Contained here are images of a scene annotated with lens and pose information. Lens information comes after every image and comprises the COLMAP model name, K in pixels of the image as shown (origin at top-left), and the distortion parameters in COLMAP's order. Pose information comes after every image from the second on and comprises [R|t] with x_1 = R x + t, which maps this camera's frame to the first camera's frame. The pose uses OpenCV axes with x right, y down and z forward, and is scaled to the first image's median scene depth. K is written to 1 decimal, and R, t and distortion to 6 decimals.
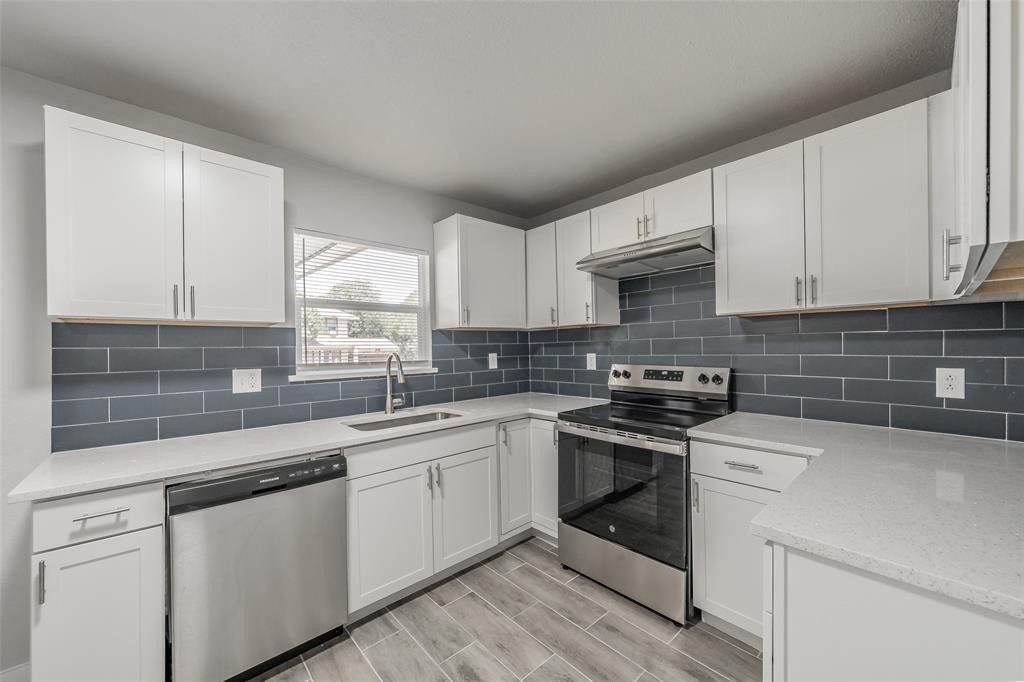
lens RADIAL K [[388.1, 0, 512.0], [0, 388.1, 341.0], [0, 0, 1]] dist [0.000550, 0.000007]
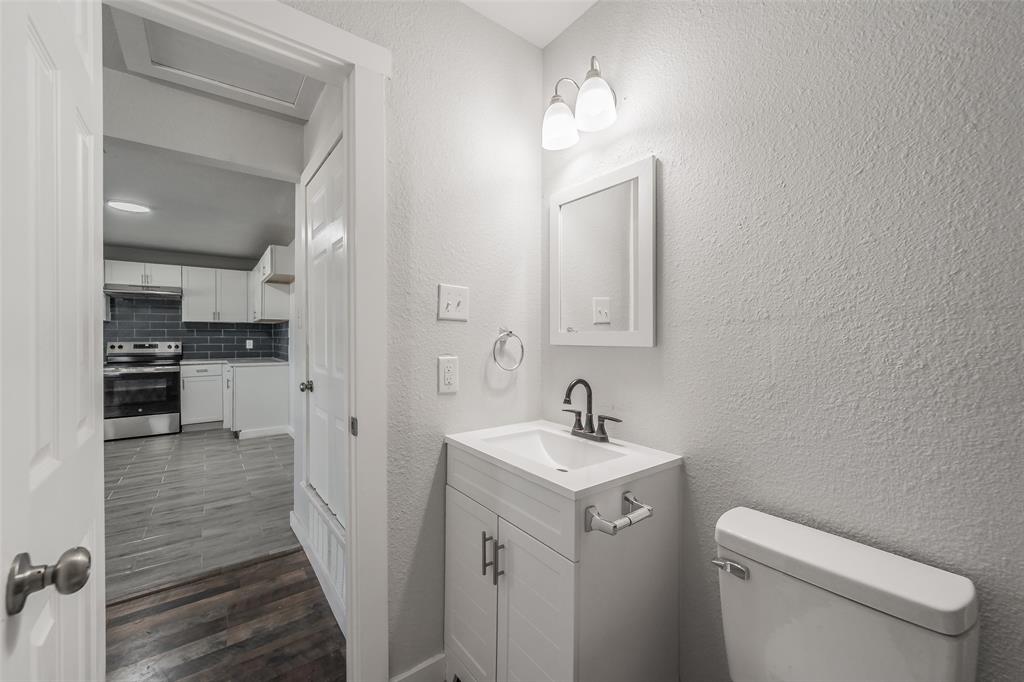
lens RADIAL K [[407.0, 0, 512.0], [0, 407.0, 341.0], [0, 0, 1]] dist [0.001038, 0.000069]
pose [[0.084050, 0.000876, 0.996461, -2.030327], [-0.015567, 0.999879, 0.000434, 0.030585], [-0.996340, -0.015548, 0.084054, -1.458159]]
